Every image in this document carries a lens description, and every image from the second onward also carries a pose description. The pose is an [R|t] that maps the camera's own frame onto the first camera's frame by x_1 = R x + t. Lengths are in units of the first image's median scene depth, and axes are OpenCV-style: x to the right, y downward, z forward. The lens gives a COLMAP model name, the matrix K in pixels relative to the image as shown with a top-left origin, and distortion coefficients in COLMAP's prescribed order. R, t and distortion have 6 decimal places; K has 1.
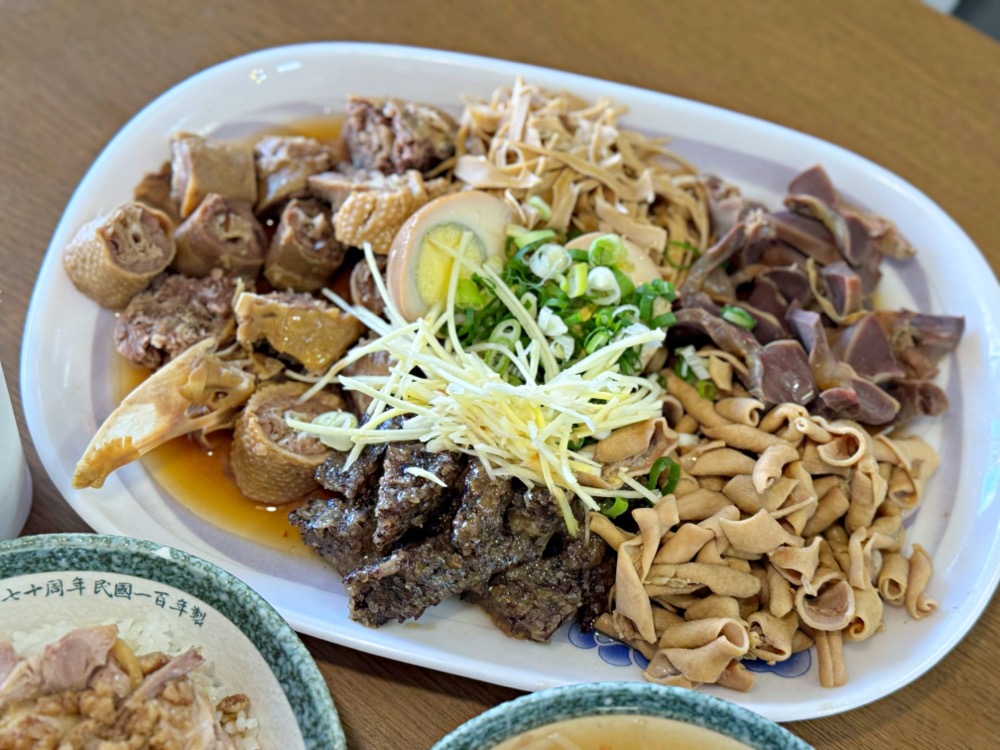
lens RADIAL K [[1464.9, 0, 500.0], [0, 1464.9, 375.0], [0, 0, 1]] dist [0.113772, -0.121046]
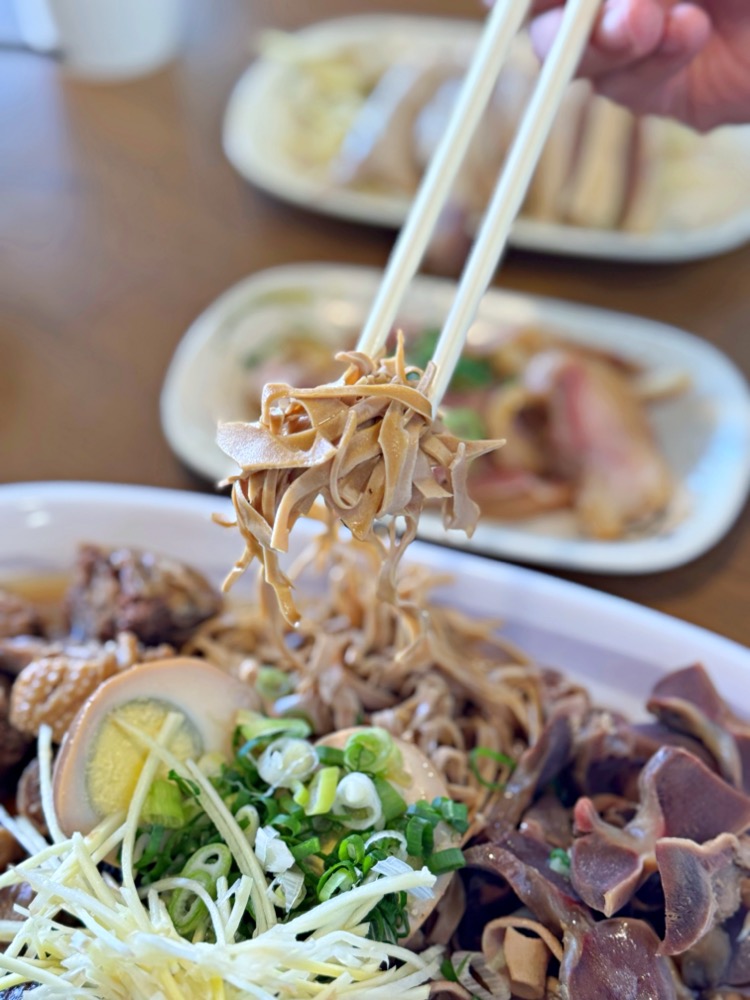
lens RADIAL K [[1464.9, 0, 375.0], [0, 1464.9, 500.0], [0, 0, 1]] dist [0.113772, -0.121046]
pose [[0.994121, 0.036931, -0.101786, 0.142351], [-0.067490, 0.946435, -0.315763, 0.021771], [0.084672, 0.320776, 0.943363, 0.313648]]
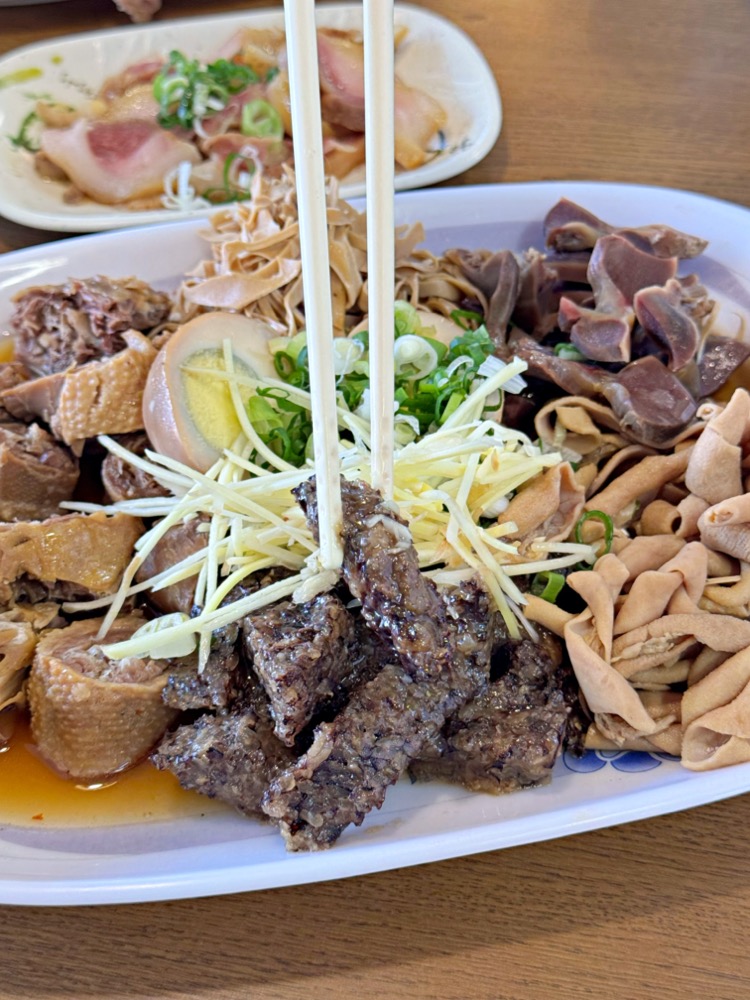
lens RADIAL K [[1464.9, 0, 375.0], [0, 1464.9, 500.0], [0, 0, 1]] dist [0.113772, -0.121046]
pose [[0.909997, -0.343075, 0.232819, -0.162475], [0.389734, 0.899390, -0.198001, 0.160875], [-0.141466, 0.270918, 0.952151, 0.258471]]
